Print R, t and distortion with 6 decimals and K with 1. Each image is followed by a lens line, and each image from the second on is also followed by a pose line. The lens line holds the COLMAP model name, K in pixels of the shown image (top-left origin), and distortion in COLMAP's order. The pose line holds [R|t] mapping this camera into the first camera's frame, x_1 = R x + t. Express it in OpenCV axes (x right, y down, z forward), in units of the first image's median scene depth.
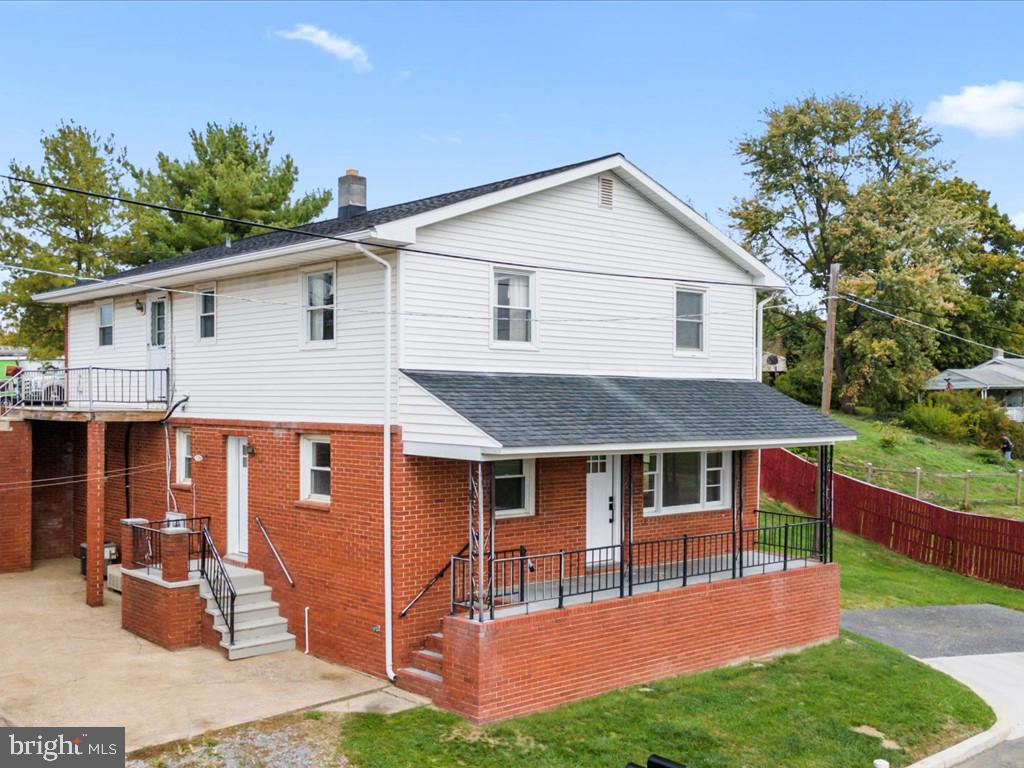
lens RADIAL K [[1074.0, 0, 534.6], [0, 1074.0, 385.3], [0, 0, 1]] dist [0.013343, 0.035036]
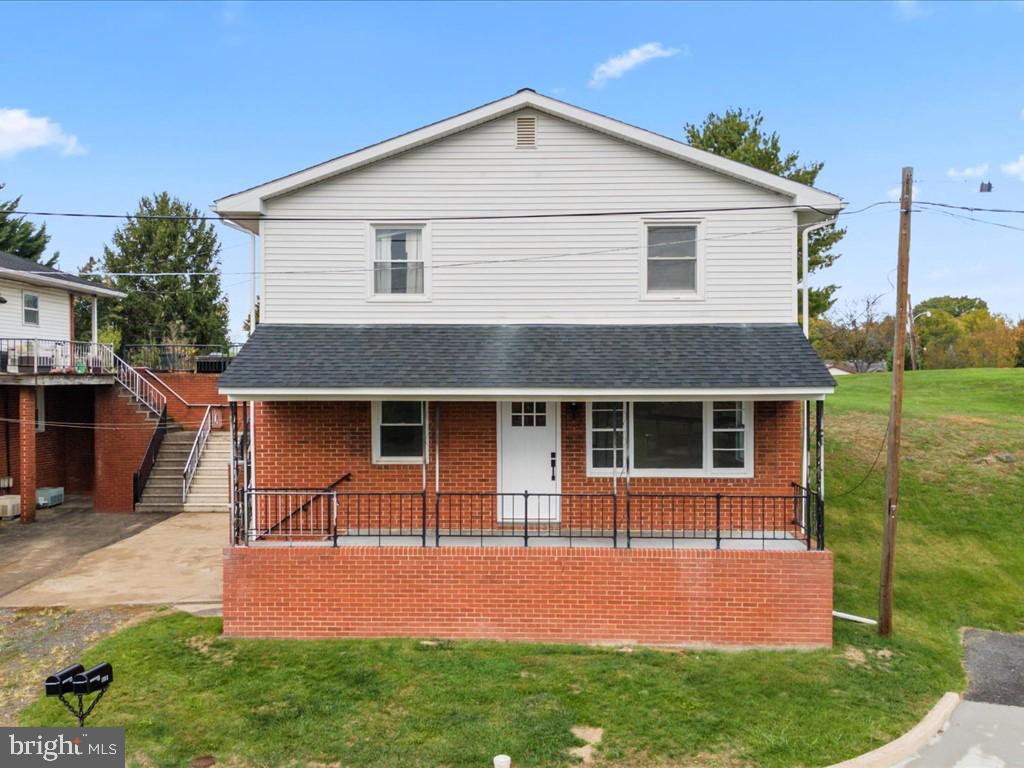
lens RADIAL K [[1074.0, 0, 534.6], [0, 1074.0, 385.3], [0, 0, 1]] dist [0.013343, 0.035036]
pose [[0.725985, 0.000334, -0.687711, 0.730892], [0.015193, 0.999748, 0.016524, 0.029554], [0.687543, -0.022444, 0.725797, 0.313322]]
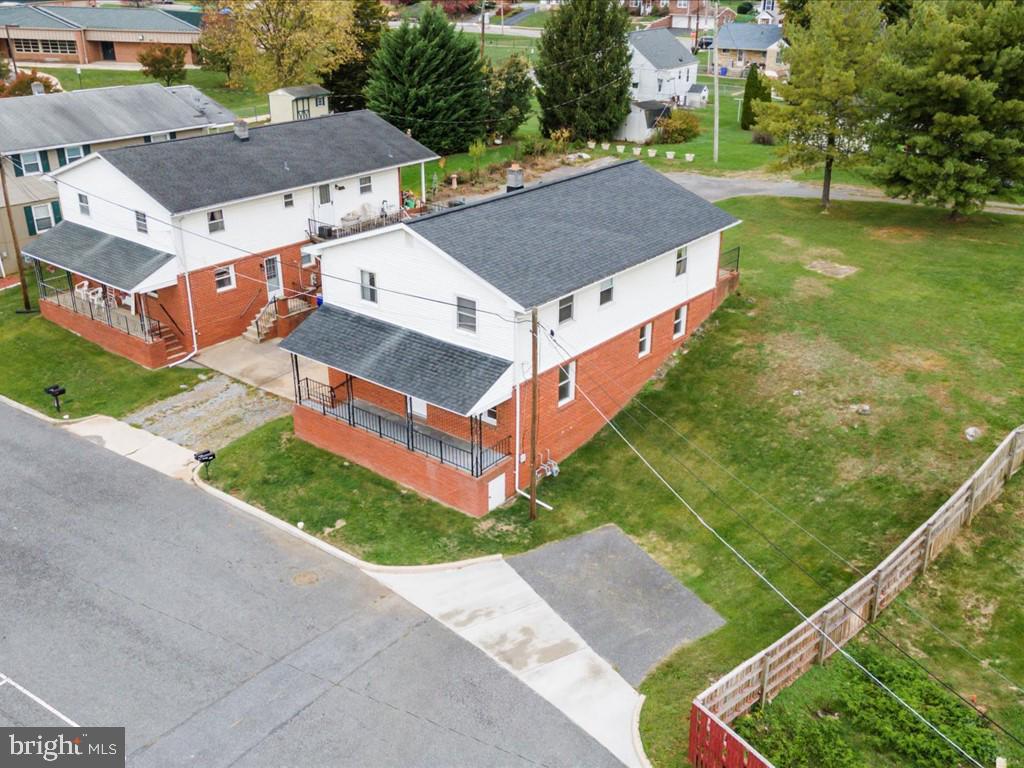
lens RADIAL K [[1074.0, 0, 534.6], [0, 1074.0, 385.3], [0, 0, 1]] dist [0.013343, 0.035036]
pose [[0.177084, 0.393132, -0.902268, 1.952559], [0.002033, 0.916609, 0.399780, -0.716173], [0.984194, -0.072629, 0.161518, 0.900518]]
